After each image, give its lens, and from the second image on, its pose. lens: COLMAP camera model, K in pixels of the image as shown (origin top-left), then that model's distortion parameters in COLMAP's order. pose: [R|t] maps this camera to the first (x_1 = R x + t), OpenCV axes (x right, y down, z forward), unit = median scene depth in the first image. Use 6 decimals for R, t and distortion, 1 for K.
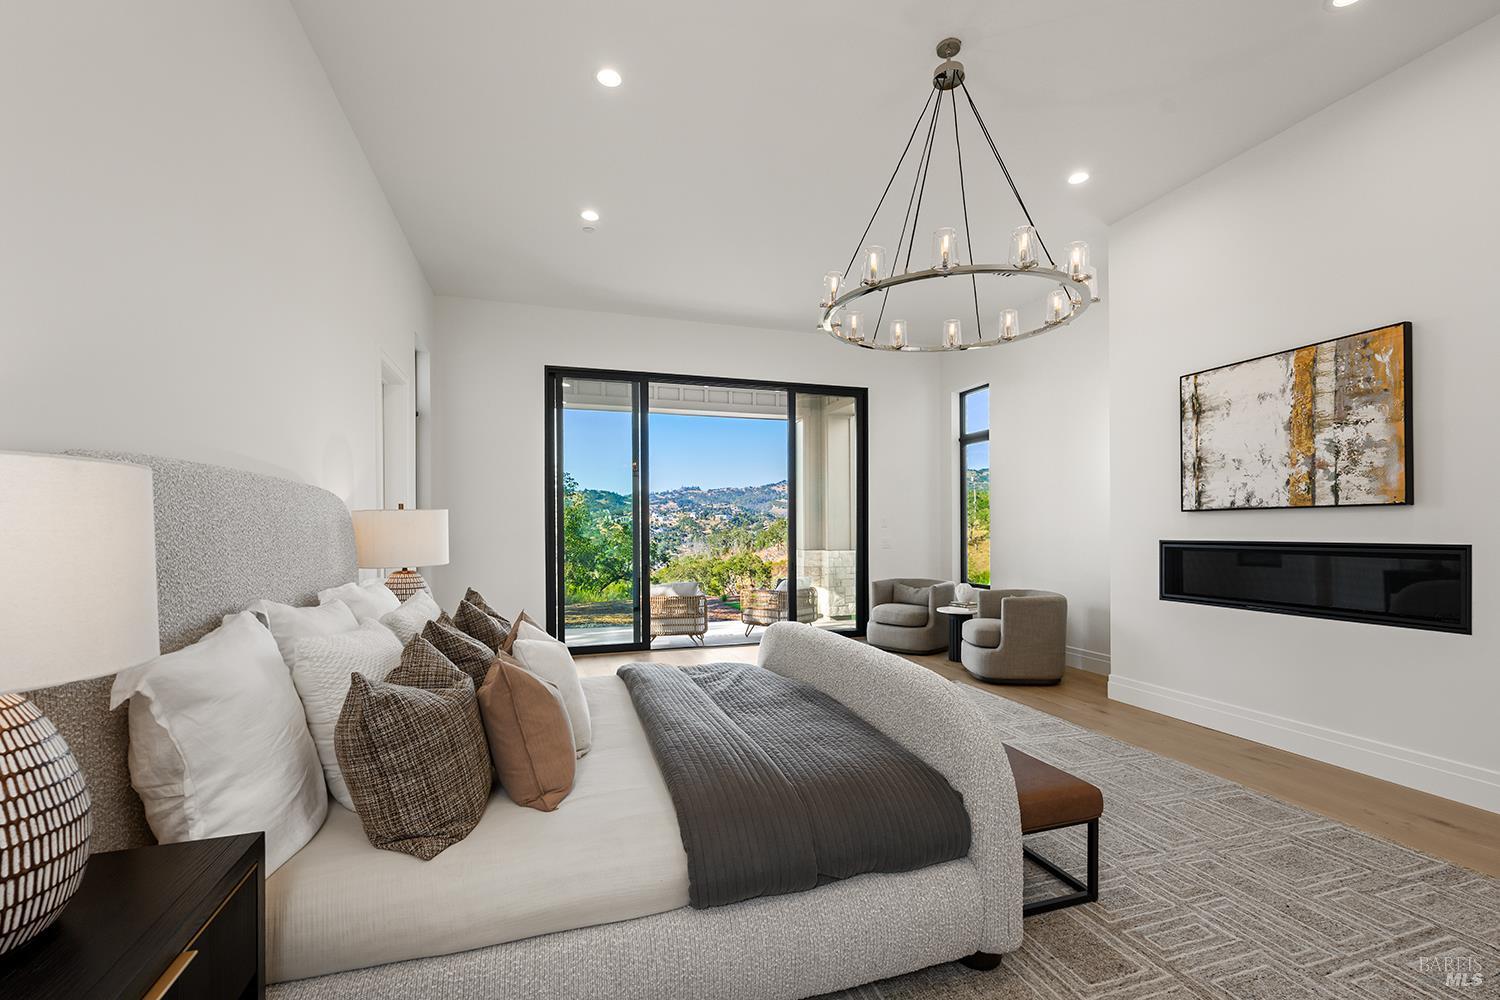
lens RADIAL K [[641.4, 0, 760.6], [0, 641.4, 532.5], [0, 0, 1]] dist [0.000324, 0.000118]
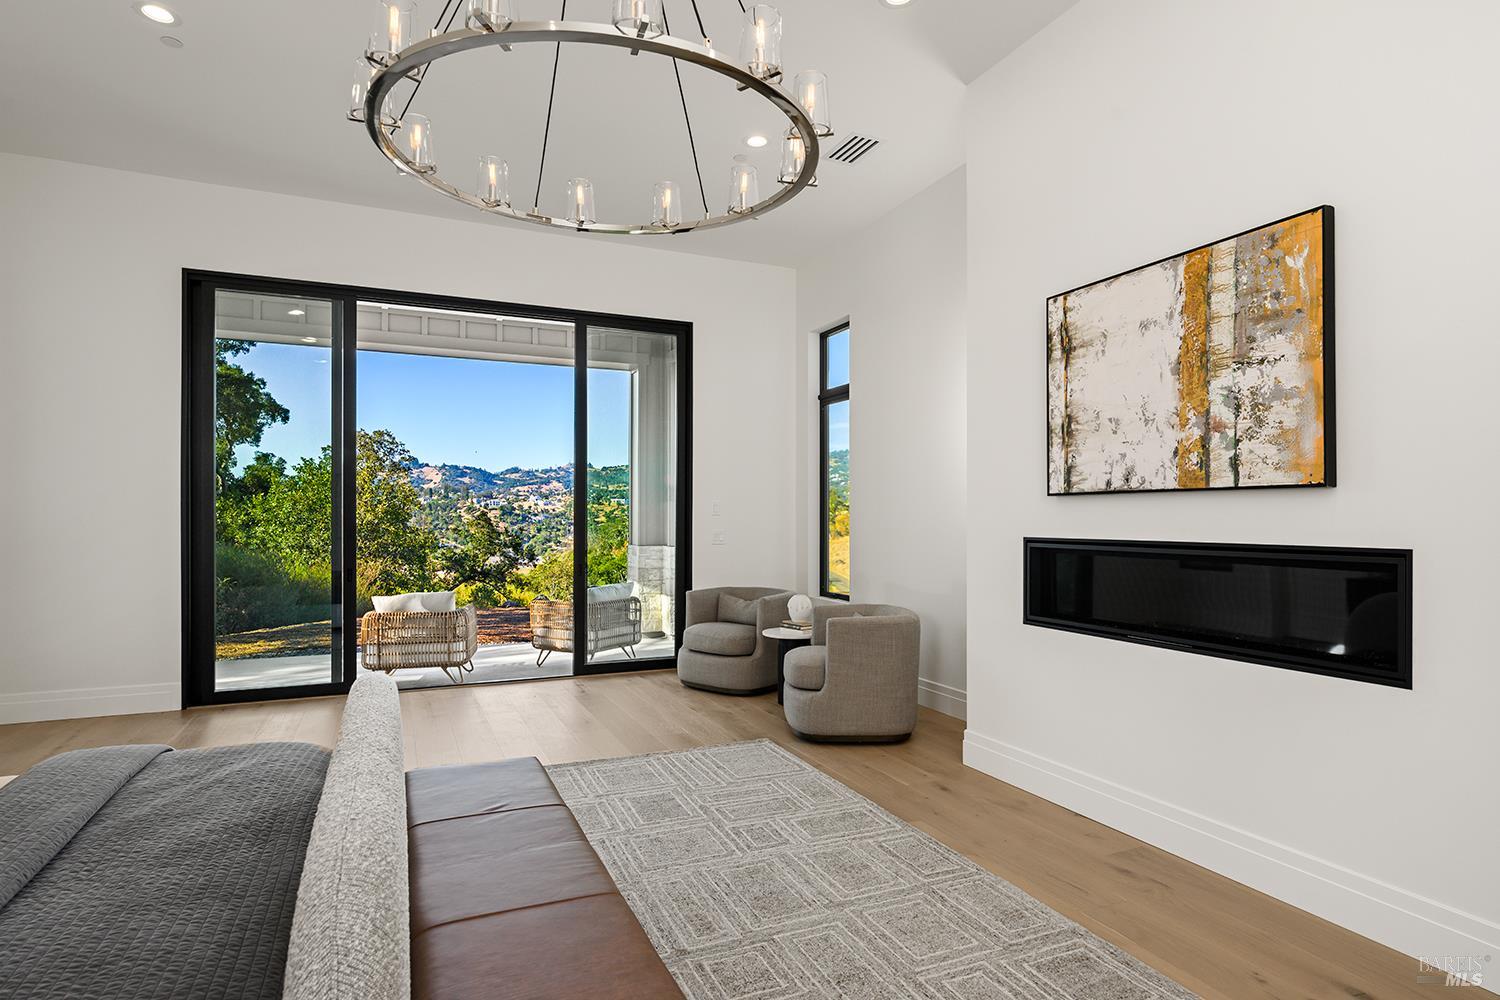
lens RADIAL K [[794.4, 0, 747.2], [0, 794.4, 516.7], [0, 0, 1]] dist [0.000025, 0.000165]
pose [[0.995094, 0.007322, 0.098664, 0.277486], [-0.006745, 0.999958, -0.006187, -0.003109], [-0.098705, 0.005491, 0.995102, 0.207651]]
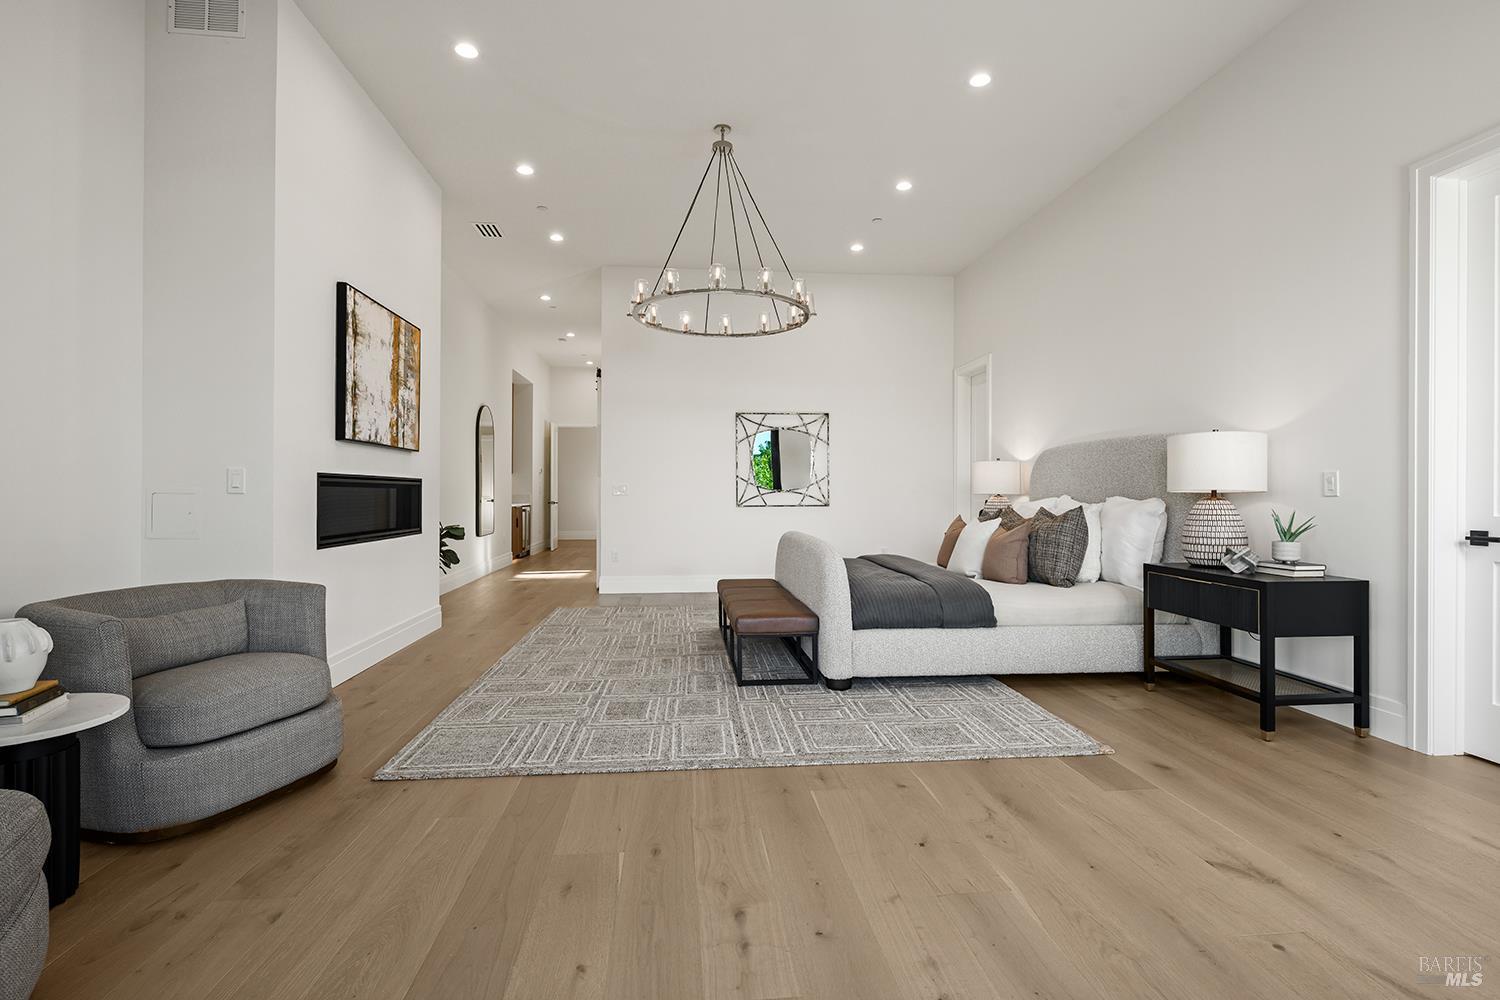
lens RADIAL K [[713.5, 0, 750.0], [0, 713.5, 500.0], [0, 0, 1]] dist [-0.000082, -0.000018]
pose [[-0.975428, 0.002702, 0.220302, -0.089105], [0.005380, 0.999919, 0.011555, 0.043211], [-0.220253, 0.012456, -0.975363, 1.975747]]
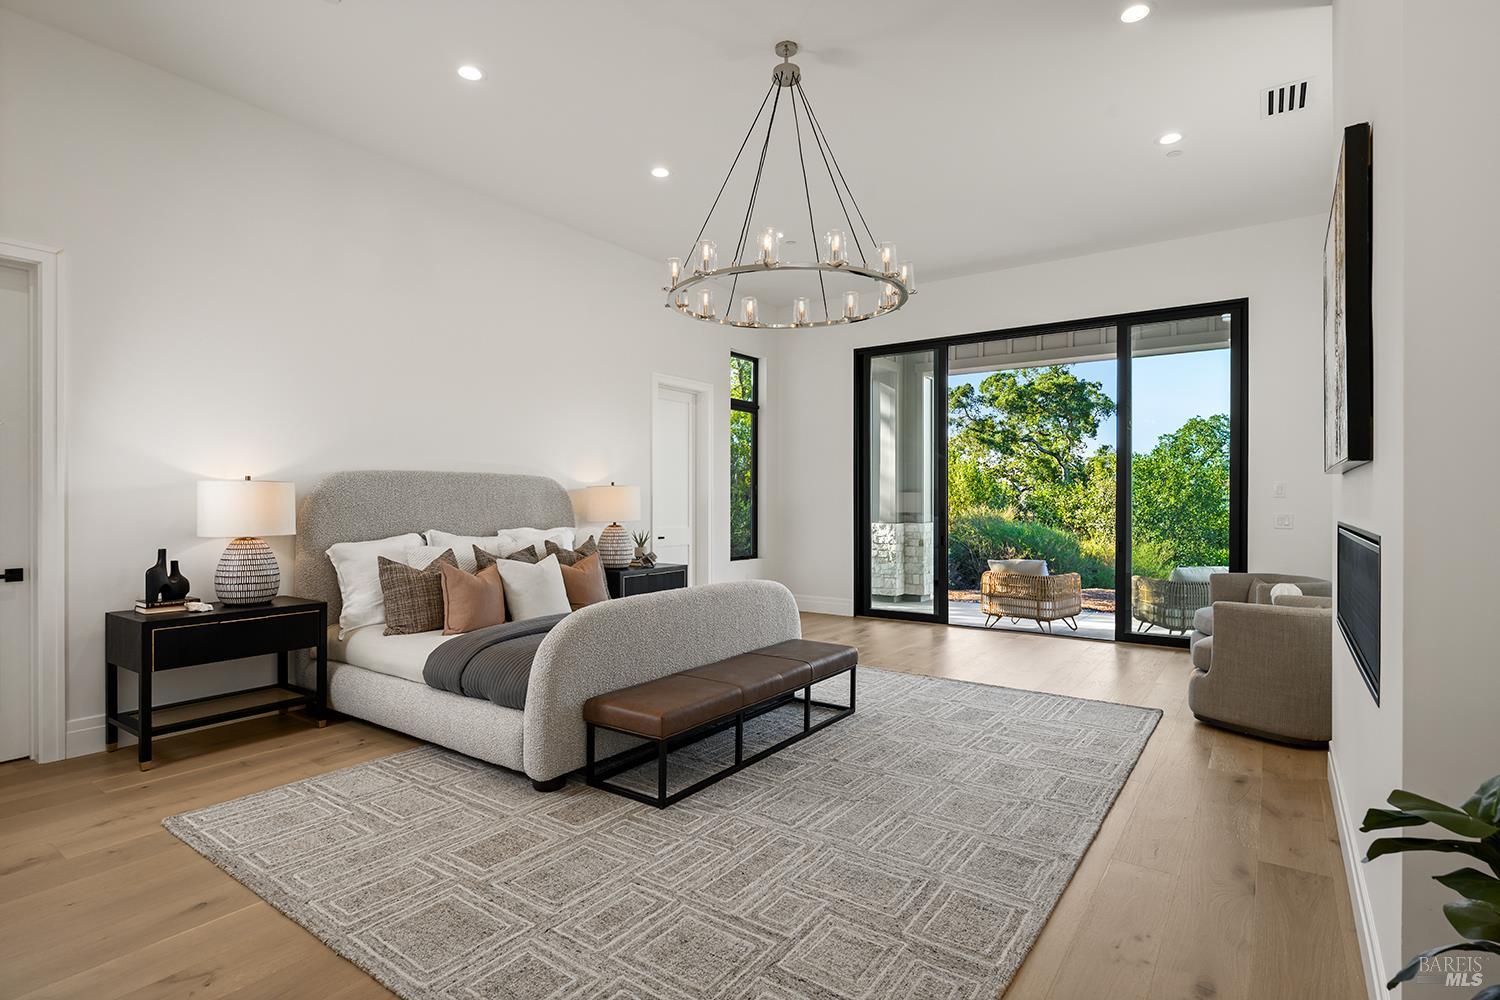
lens RADIAL K [[743.6, 0, 751.4], [0, 743.6, 503.7], [0, 0, 1]] dist [0.000354, 0.000038]
pose [[0.595423, 0.010311, -0.803346, 0.974895], [-0.008512, 0.999942, 0.006526, -0.004839], [0.803367, 0.002952, 0.595477, 0.170639]]
